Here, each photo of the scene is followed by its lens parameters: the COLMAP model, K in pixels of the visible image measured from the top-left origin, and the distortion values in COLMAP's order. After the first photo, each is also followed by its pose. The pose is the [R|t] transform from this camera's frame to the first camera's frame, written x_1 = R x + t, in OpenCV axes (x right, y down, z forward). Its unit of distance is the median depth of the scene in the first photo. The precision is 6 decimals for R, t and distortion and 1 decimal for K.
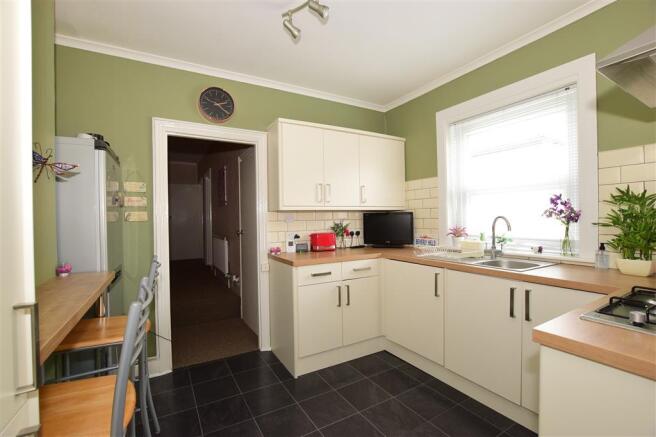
lens RADIAL K [[297.3, 0, 329.2], [0, 297.3, 219.7], [0, 0, 1]] dist [-0.001735, -0.000168]
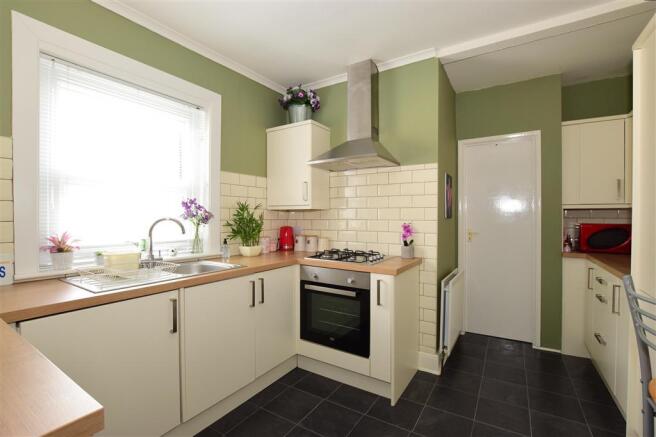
lens RADIAL K [[297.3, 0, 330.4], [0, 297.3, 219.1], [0, 0, 1]] dist [-0.001735, -0.000168]
pose [[-0.453676, 0.004892, 0.891153, -0.450526], [0.010149, 0.999948, -0.000322, -0.004859], [-0.891109, 0.008899, -0.453702, 1.045044]]
